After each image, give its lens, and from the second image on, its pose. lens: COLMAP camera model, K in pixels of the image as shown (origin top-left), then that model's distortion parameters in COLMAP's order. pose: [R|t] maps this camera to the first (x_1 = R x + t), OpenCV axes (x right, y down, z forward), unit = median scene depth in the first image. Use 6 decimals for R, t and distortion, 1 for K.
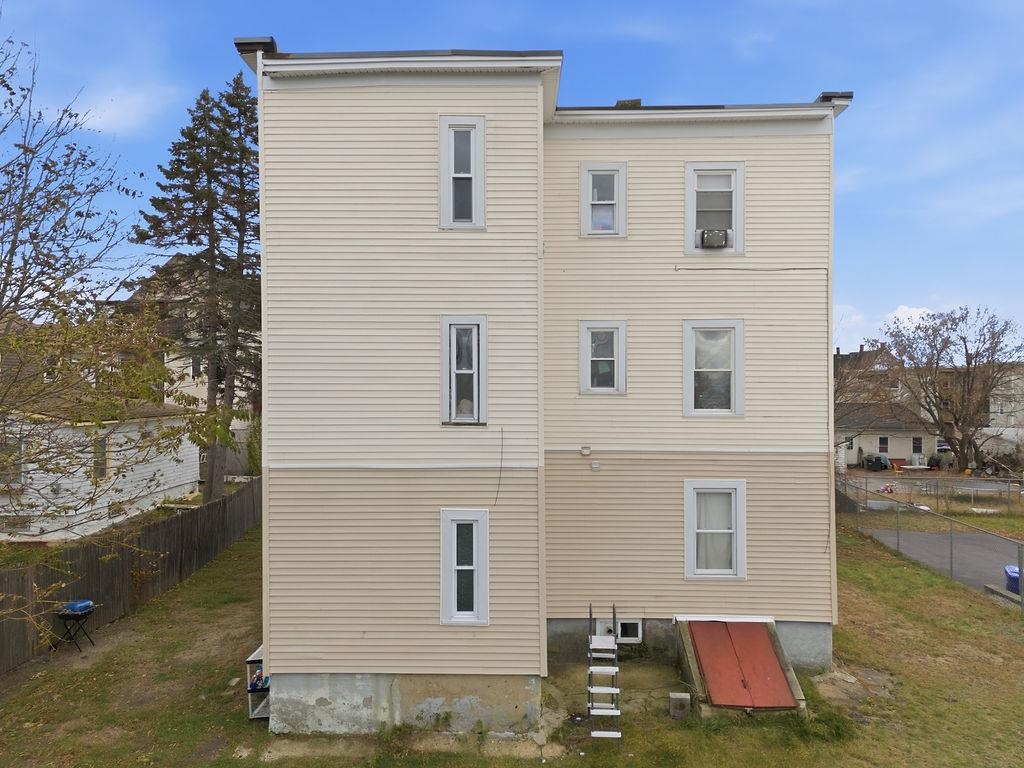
lens RADIAL K [[774.0, 0, 518.0], [0, 774.0, 388.2], [0, 0, 1]] dist [0.065625, -0.044993]
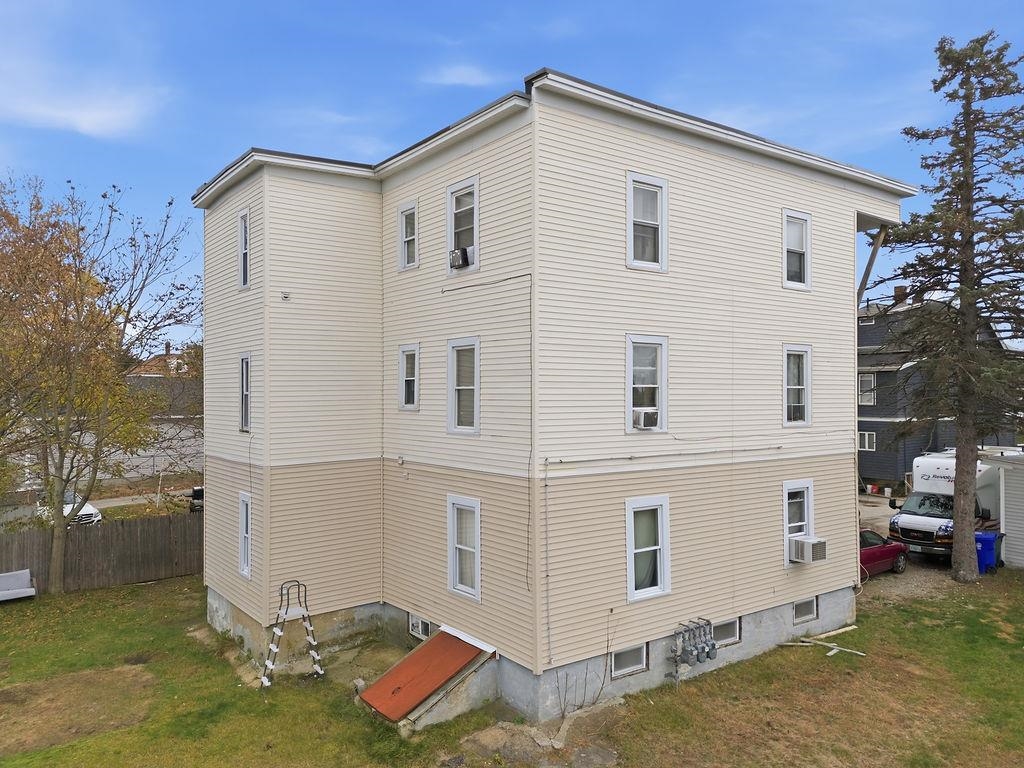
lens RADIAL K [[774.0, 0, 503.6], [0, 774.0, 389.8], [0, 0, 1]] dist [0.065625, -0.044993]
pose [[0.599648, -0.007207, -0.800232, 1.130425], [0.000170, 0.999961, -0.008878, -0.012308], [0.800264, 0.005188, 0.599625, 0.458887]]
